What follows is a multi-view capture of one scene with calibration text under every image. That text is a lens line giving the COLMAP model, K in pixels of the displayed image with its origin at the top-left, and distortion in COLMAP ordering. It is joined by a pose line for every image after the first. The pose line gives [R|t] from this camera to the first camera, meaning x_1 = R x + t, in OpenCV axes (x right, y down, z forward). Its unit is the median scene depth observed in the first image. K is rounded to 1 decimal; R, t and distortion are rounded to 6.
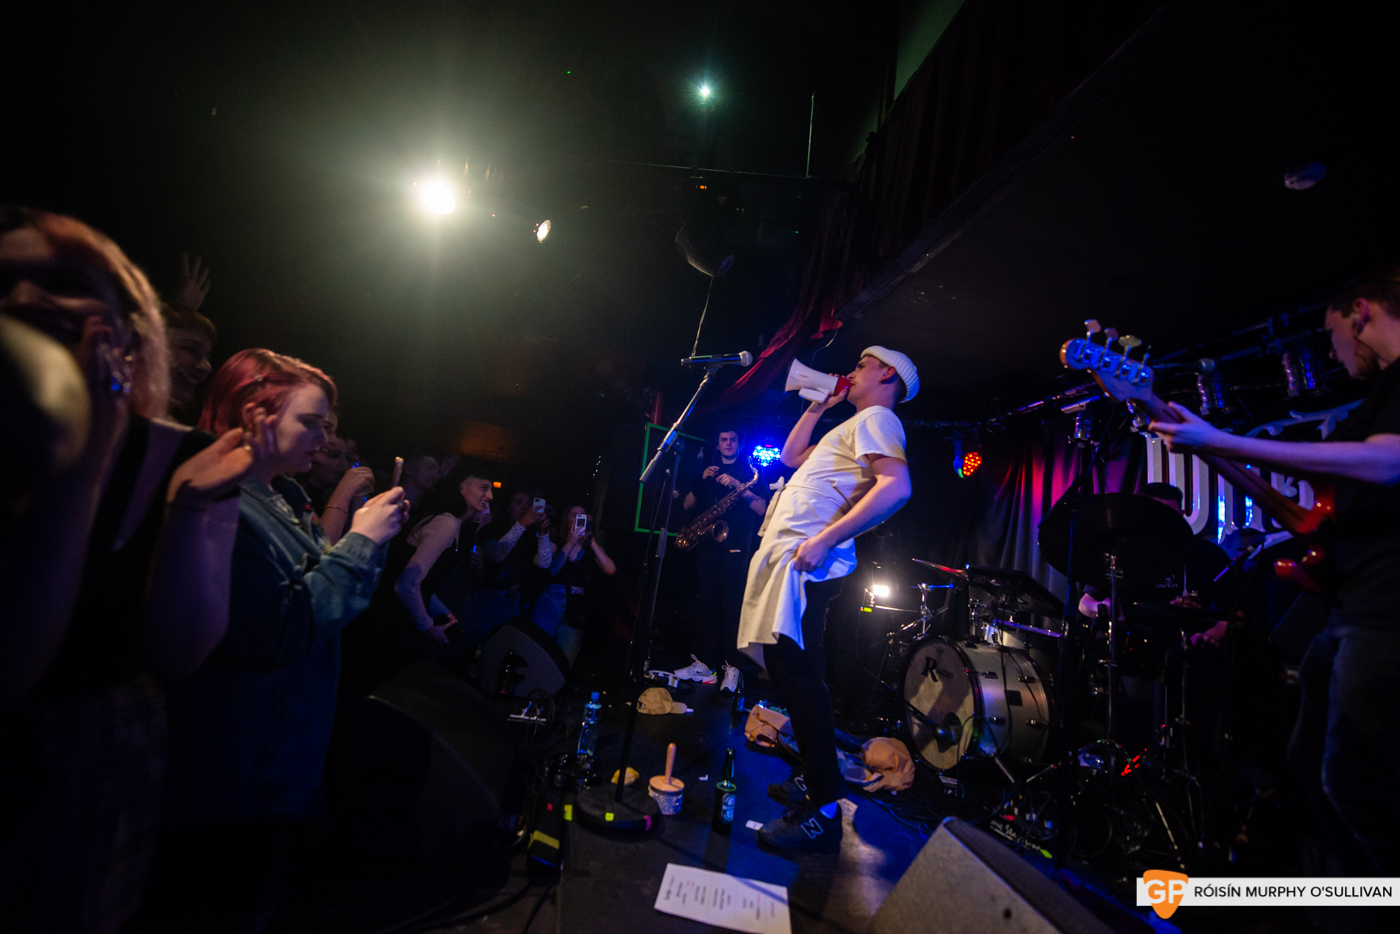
lens RADIAL K [[557.0, 0, 702.7], [0, 557.0, 464.8], [0, 0, 1]] dist [-0.014902, -0.002983]
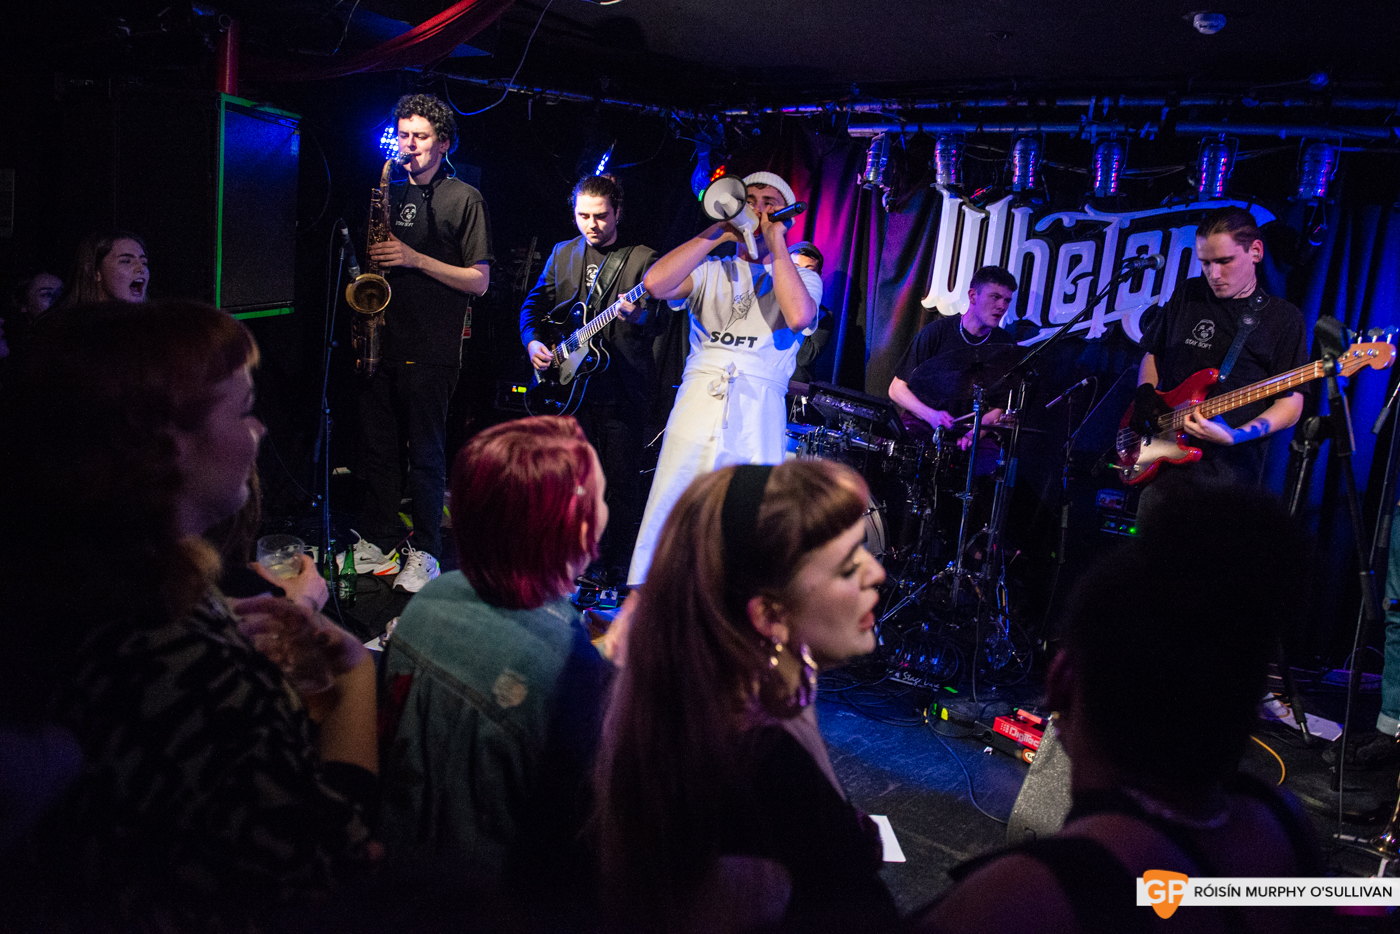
lens RADIAL K [[1013.7, 0, 756.0], [0, 1013.7, 434.7], [0, 0, 1]] dist [-0.051633, -0.007209]
pose [[0.730286, -0.145495, 0.667468, -0.555418], [-0.137236, 0.925893, 0.351979, -0.248930], [-0.669215, -0.348646, 0.656199, 0.073857]]
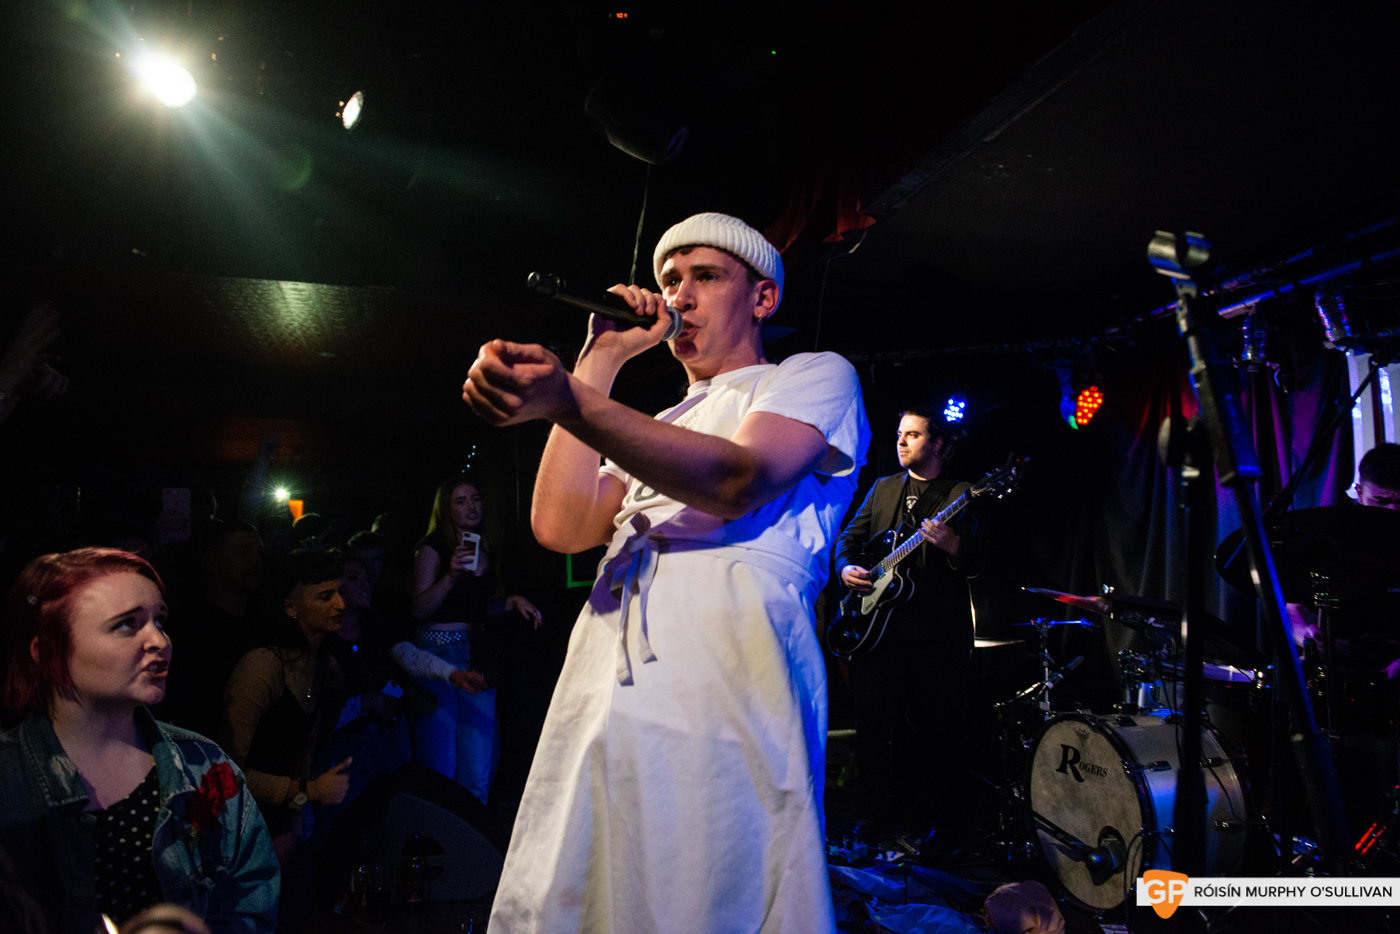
lens RADIAL K [[945.9, 0, 705.9], [0, 945.9, 463.4], [0, 0, 1]] dist [-0.049920, -0.004177]
pose [[0.989198, -0.123641, 0.078741, -0.055088], [0.117227, 0.989759, 0.081452, -0.117110], [-0.088005, -0.071341, 0.993562, -0.030471]]
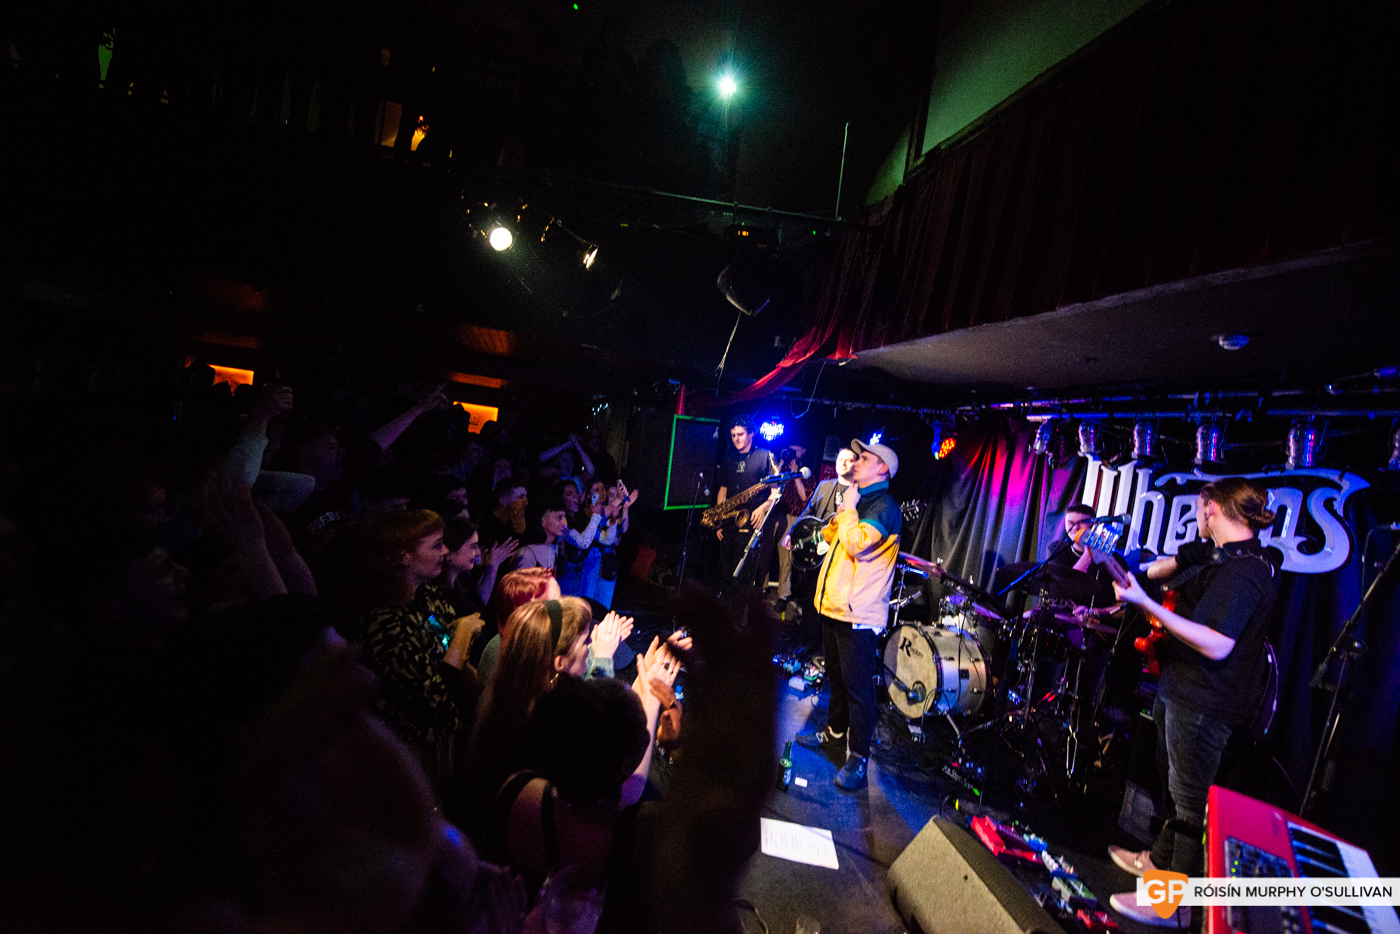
lens RADIAL K [[560.0, 0, 702.7], [0, 560.0, 465.1], [0, 0, 1]] dist [-0.013866, -0.003746]
pose [[0.997316, 0.005292, 0.073026, -0.186305], [-0.021949, 0.973125, 0.229228, -0.358028], [-0.069850, -0.230215, 0.970630, -0.191730]]
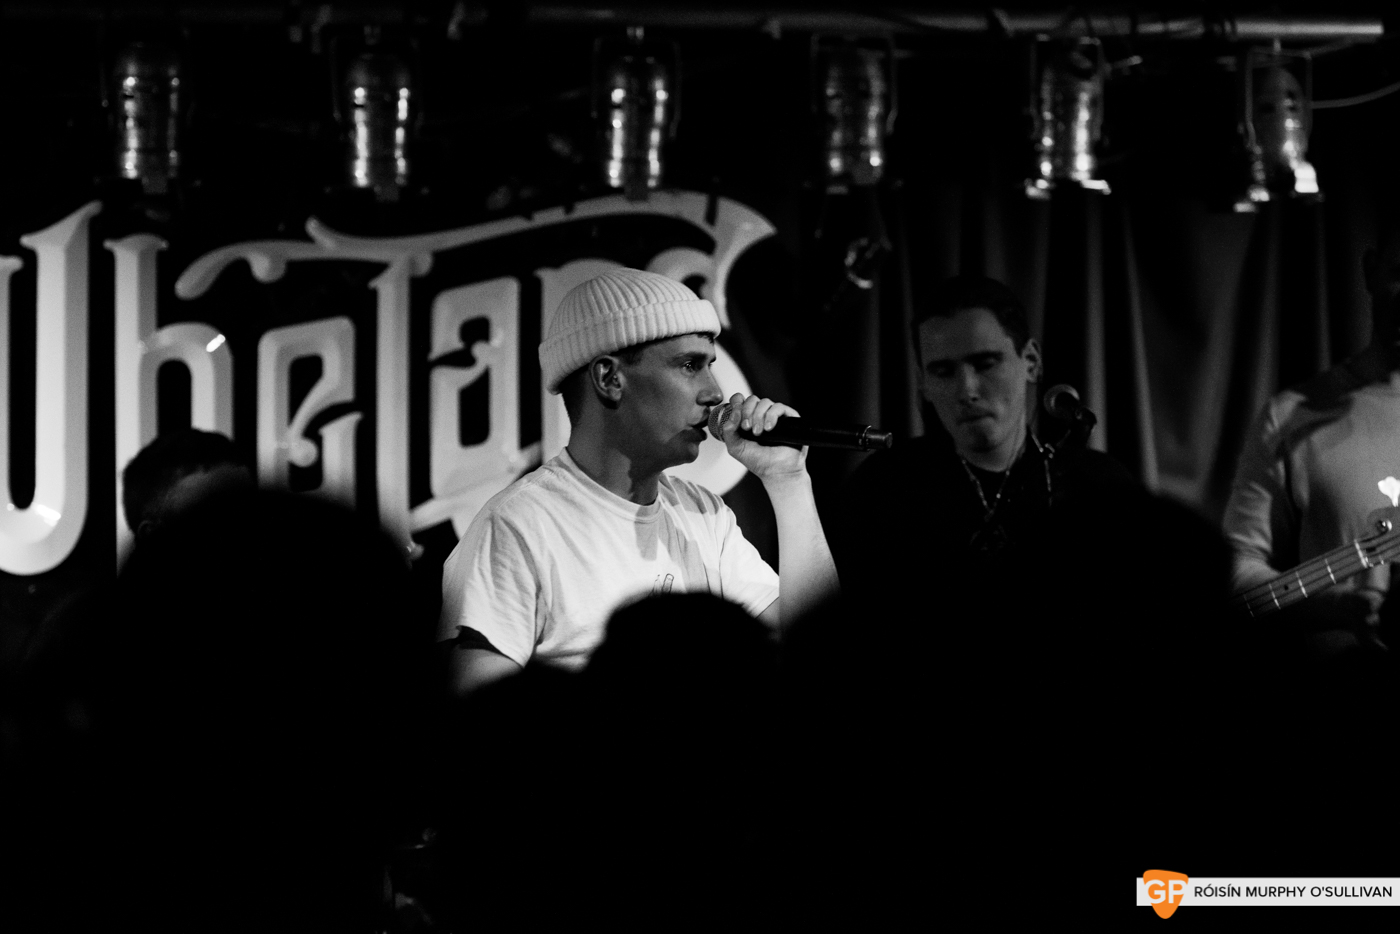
lens RADIAL K [[6702.5, 0, 700.0], [0, 6702.5, 467.0], [0, 0, 1]] dist [1.625437, -6.150335]
pose [[-0.137388, -0.130771, 0.981847, -2.992718], [-0.183421, 0.977462, 0.104521, -0.409504], [-0.973386, -0.165731, -0.158278, 1.312634]]
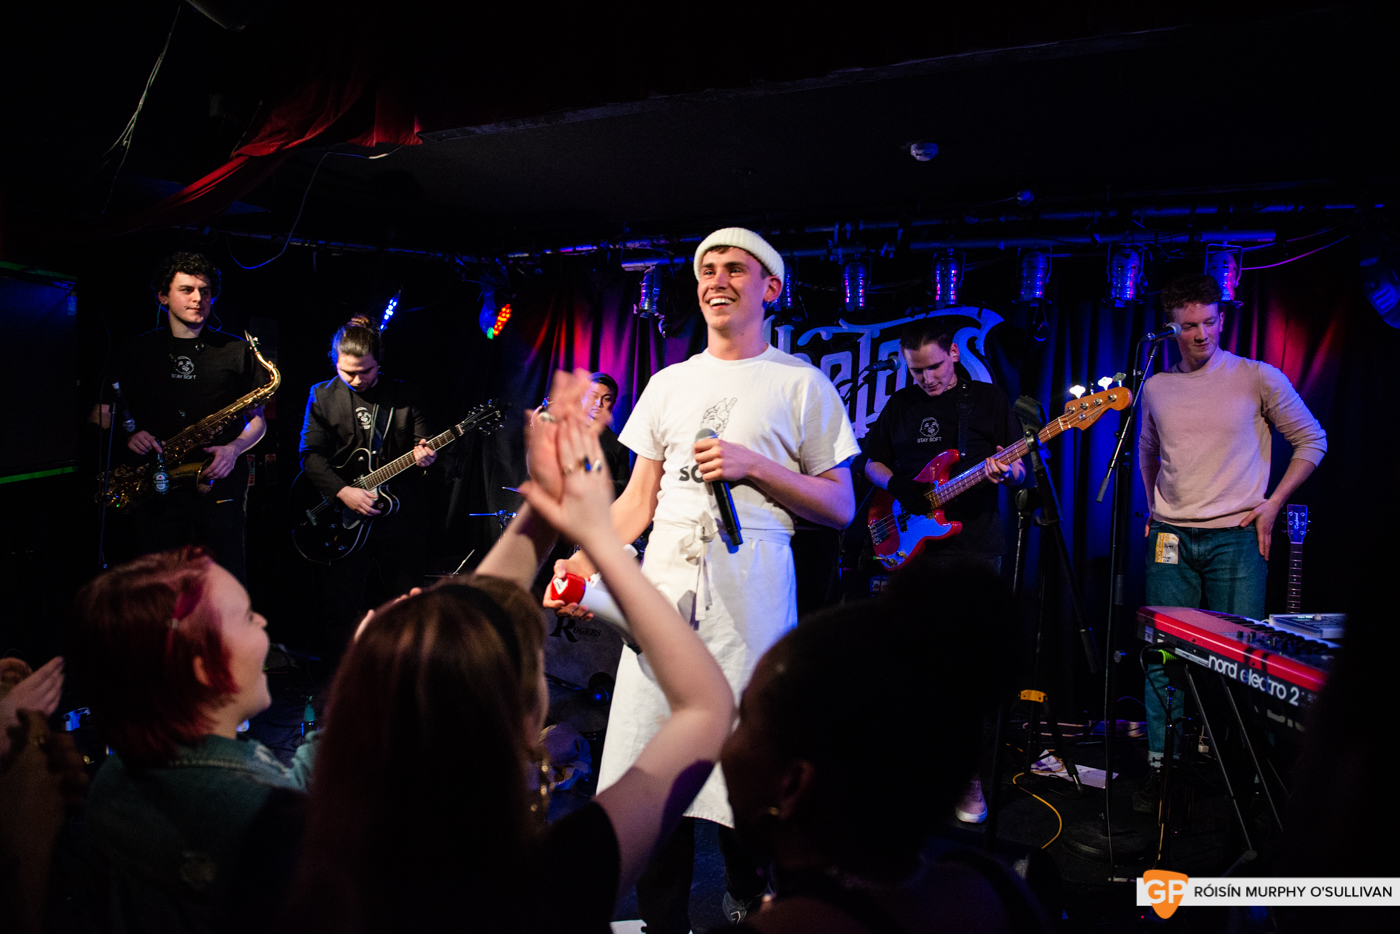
lens RADIAL K [[945.9, 0, 705.9], [0, 945.9, 463.4], [0, 0, 1]] dist [-0.049920, -0.004177]
pose [[0.624661, -0.134768, 0.769179, -0.504859], [-0.098564, 0.963511, 0.248862, -0.241803], [-0.774651, -0.231268, 0.588584, 0.047472]]
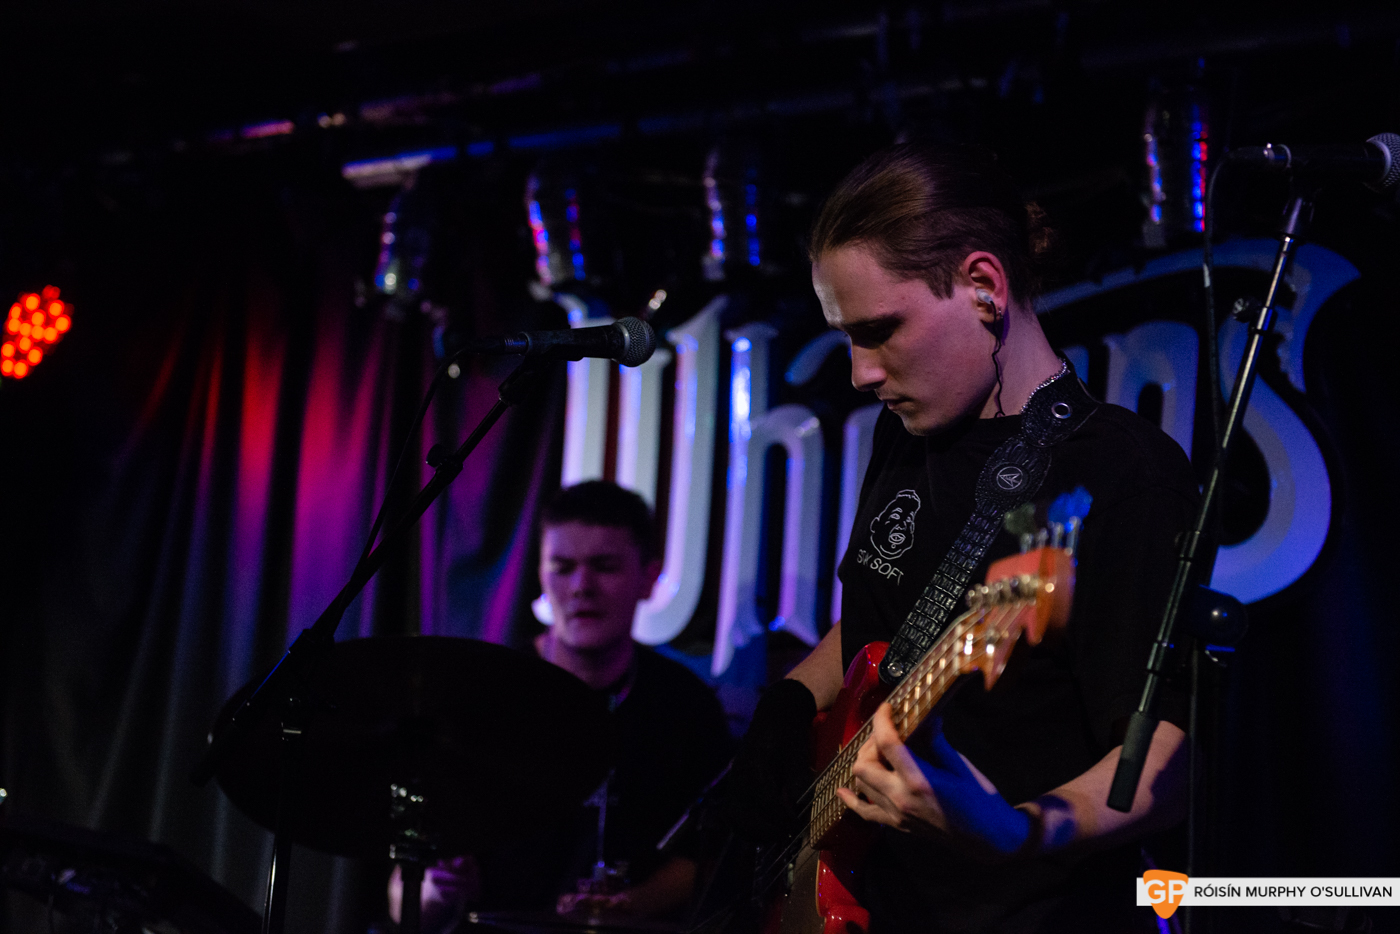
lens RADIAL K [[2573.2, 0, 700.0], [0, 2573.2, 467.0], [0, 0, 1]] dist [0.082722, 0.272504]
pose [[0.770648, -0.020938, 0.636917, -0.059895], [-0.073134, 0.989951, 0.121034, -0.168770], [-0.633050, -0.139855, 0.761372, -0.167819]]
